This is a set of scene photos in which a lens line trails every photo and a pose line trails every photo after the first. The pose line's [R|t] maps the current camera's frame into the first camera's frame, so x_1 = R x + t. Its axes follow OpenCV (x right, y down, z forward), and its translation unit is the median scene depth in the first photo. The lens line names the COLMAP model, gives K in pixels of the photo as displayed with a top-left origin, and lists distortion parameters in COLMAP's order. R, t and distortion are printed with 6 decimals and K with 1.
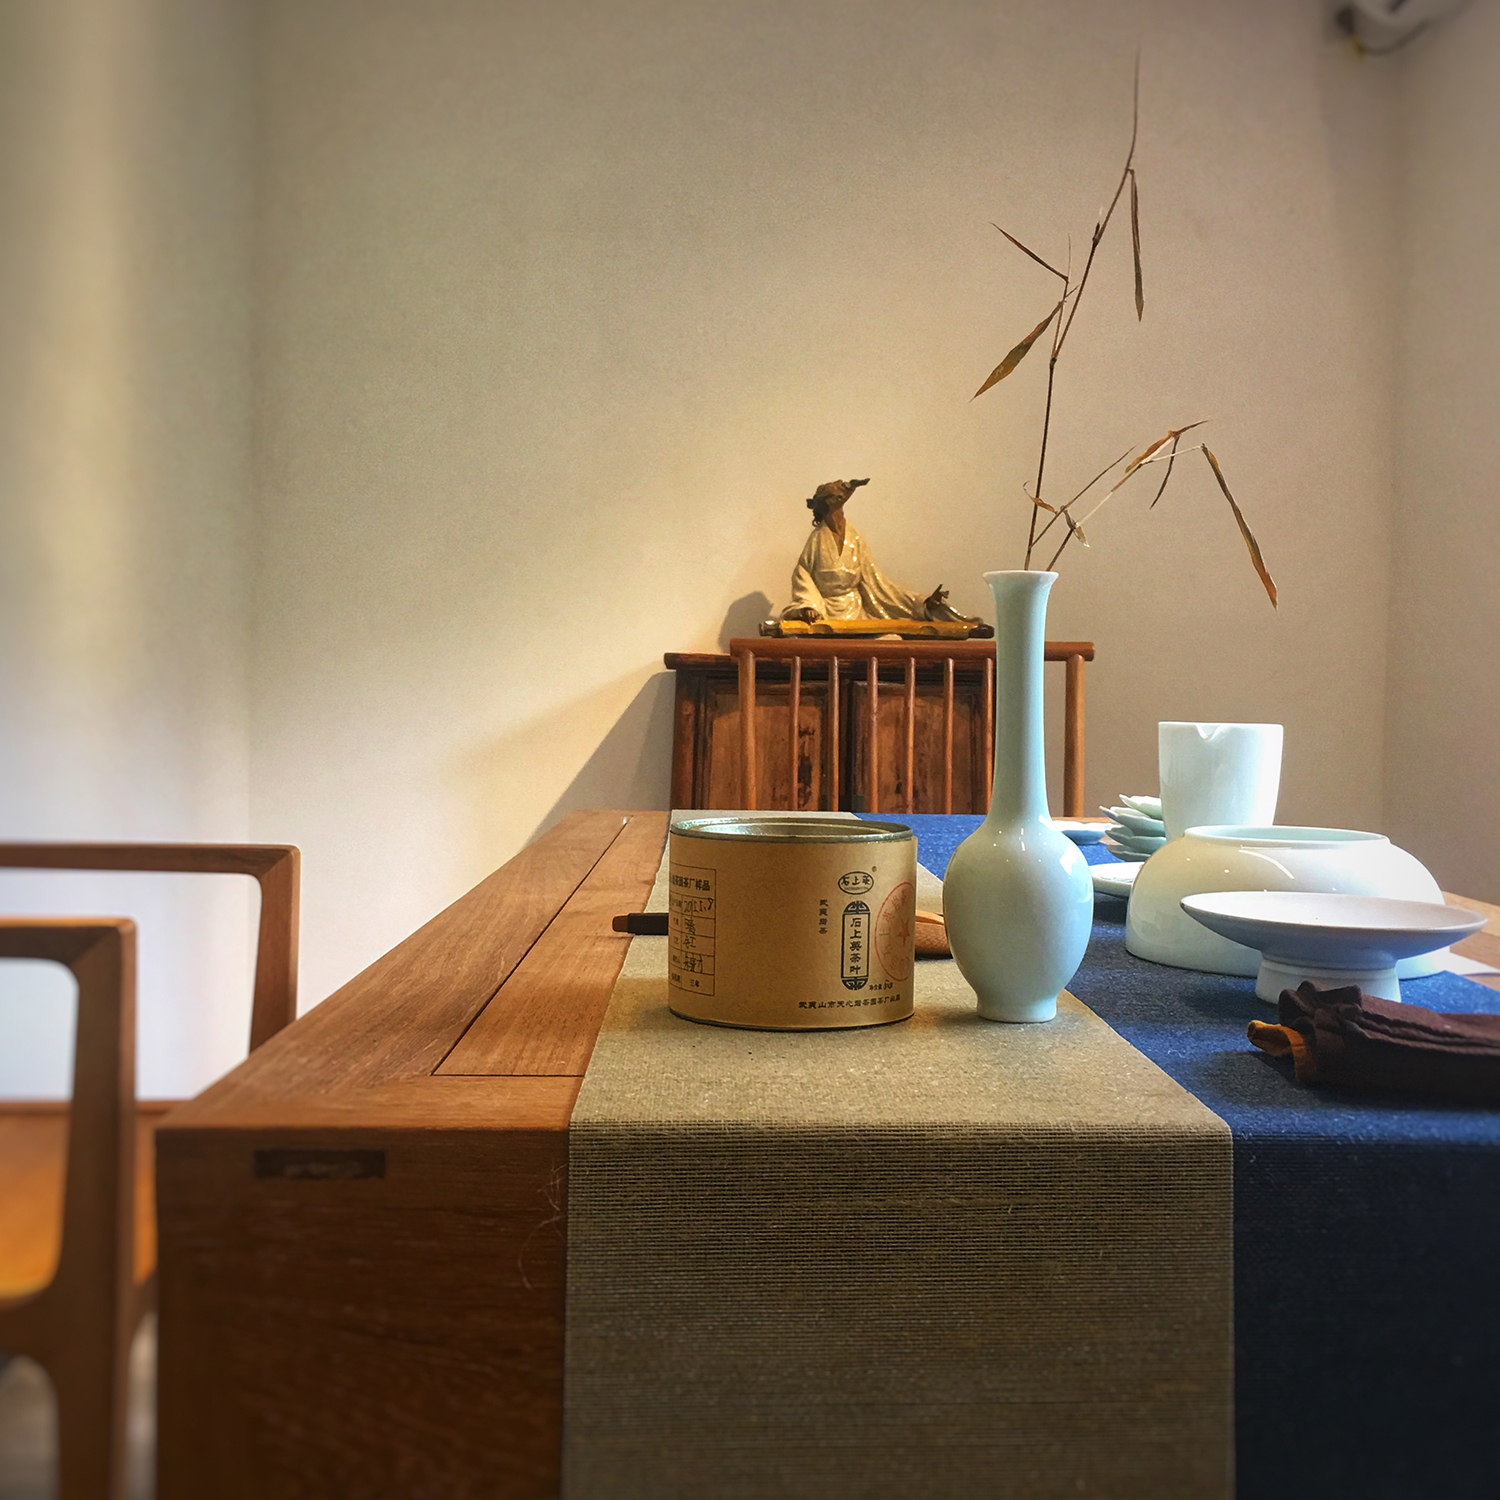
lens RADIAL K [[2263.9, 0, 750.2], [0, 2263.9, 748.9], [0, 0, 1]] dist [0.015831, 0.000000]
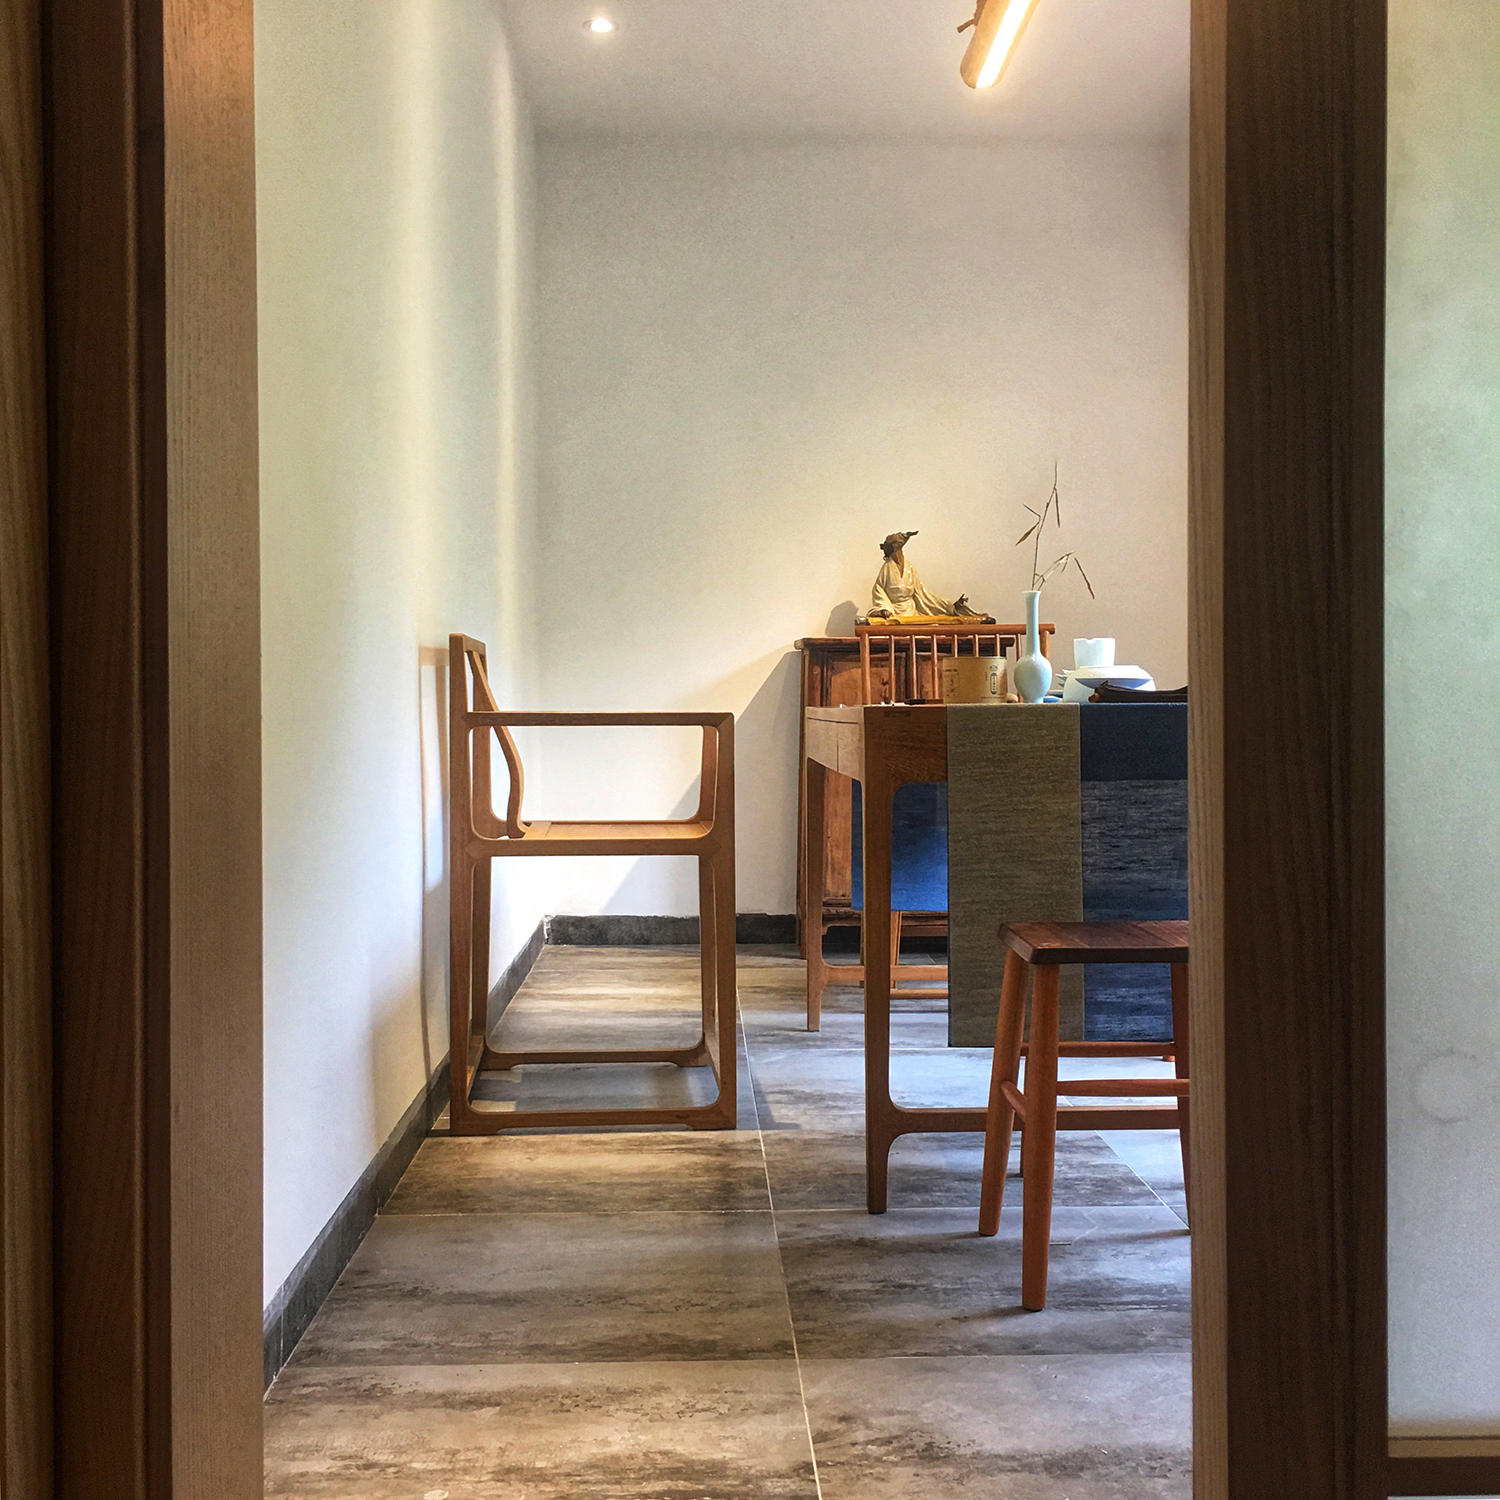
lens RADIAL K [[2263.9, 0, 750.1], [0, 2263.9, 747.9], [0, 0, 1]] dist [0.015831, 0.000000]
pose [[0.999702, -0.020604, 0.013060, -0.096645], [0.020675, 0.999772, -0.005328, 0.046242], [-0.012947, 0.005597, 0.999901, -0.664059]]
